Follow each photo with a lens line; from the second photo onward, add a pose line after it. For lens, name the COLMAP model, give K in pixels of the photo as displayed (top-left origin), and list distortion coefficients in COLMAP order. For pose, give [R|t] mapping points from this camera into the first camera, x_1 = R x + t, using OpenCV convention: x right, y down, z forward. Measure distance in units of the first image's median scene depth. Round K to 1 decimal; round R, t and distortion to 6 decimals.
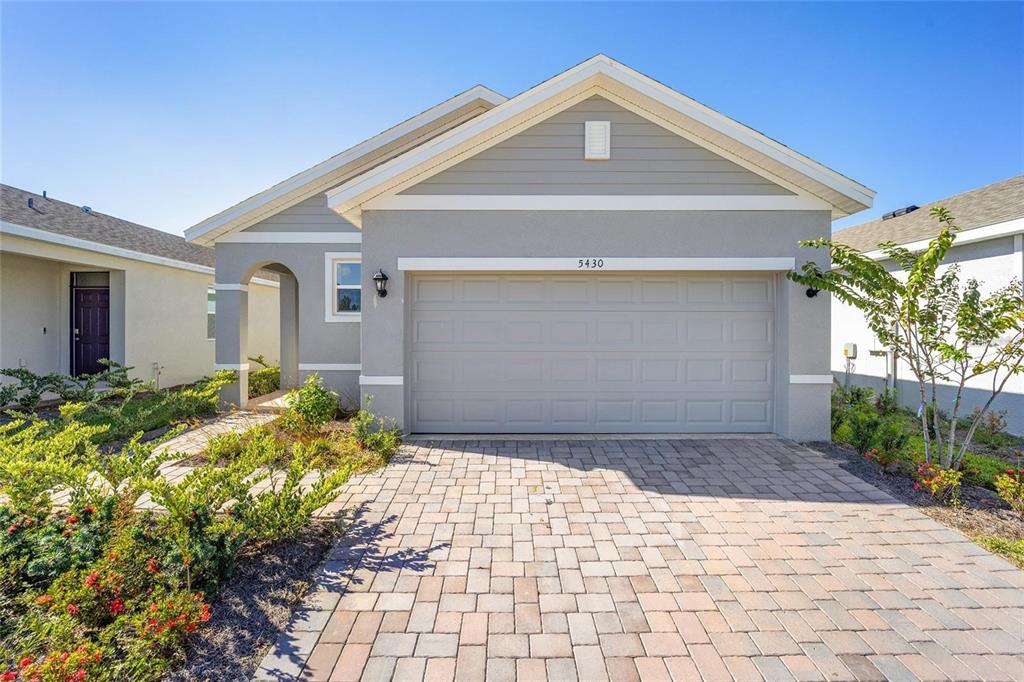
lens RADIAL K [[417.0, 0, 508.4], [0, 417.0, 330.3], [0, 0, 1]] dist [-0.005243, -0.000512]
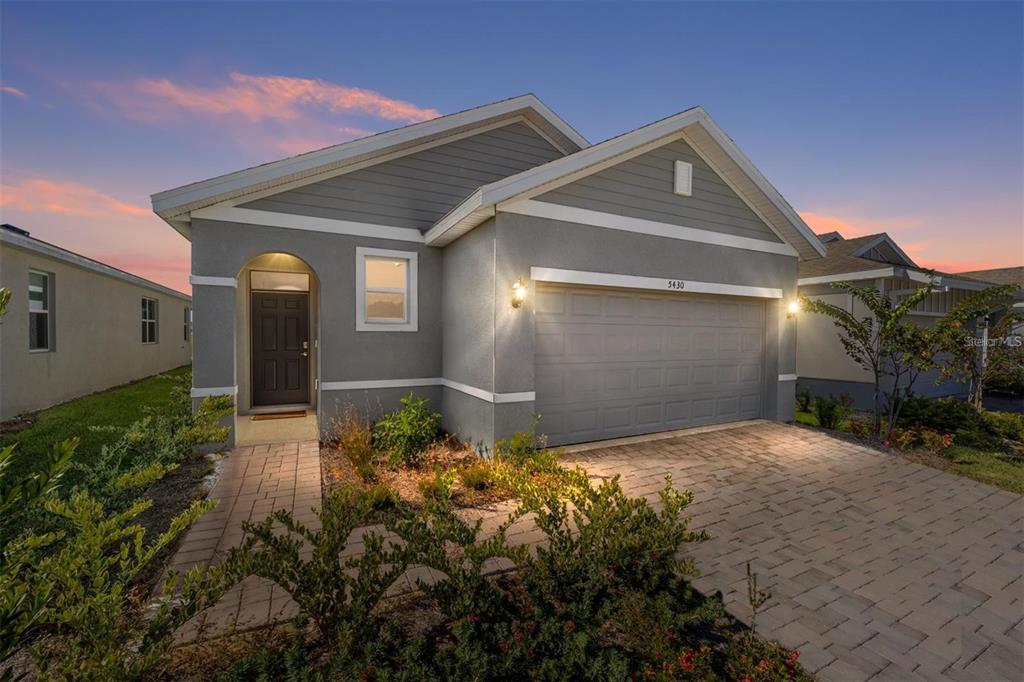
lens RADIAL K [[409.0, 0, 508.6], [0, 409.0, 340.1], [0, 0, 1]] dist [-0.004510, 0.000024]
pose [[0.899225, 0.000375, 0.437486, -0.713342], [-0.006595, 0.999898, 0.012699, -0.018864], [-0.437437, -0.014304, 0.899135, 0.184806]]
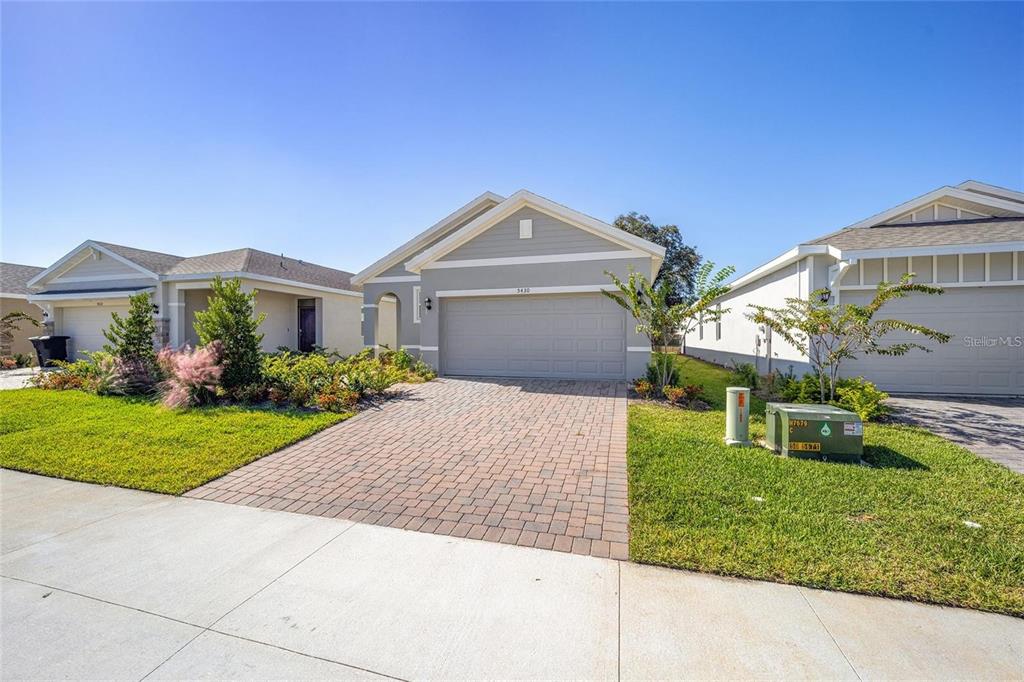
lens RADIAL K [[409.0, 0, 508.6], [0, 409.0, 340.1], [0, 0, 1]] dist [-0.004510, 0.000024]
pose [[0.959779, -0.000370, -0.280755, 0.681557], [0.001794, 0.999987, 0.004815, 0.068331], [0.280749, -0.005125, 0.959767, -0.909103]]
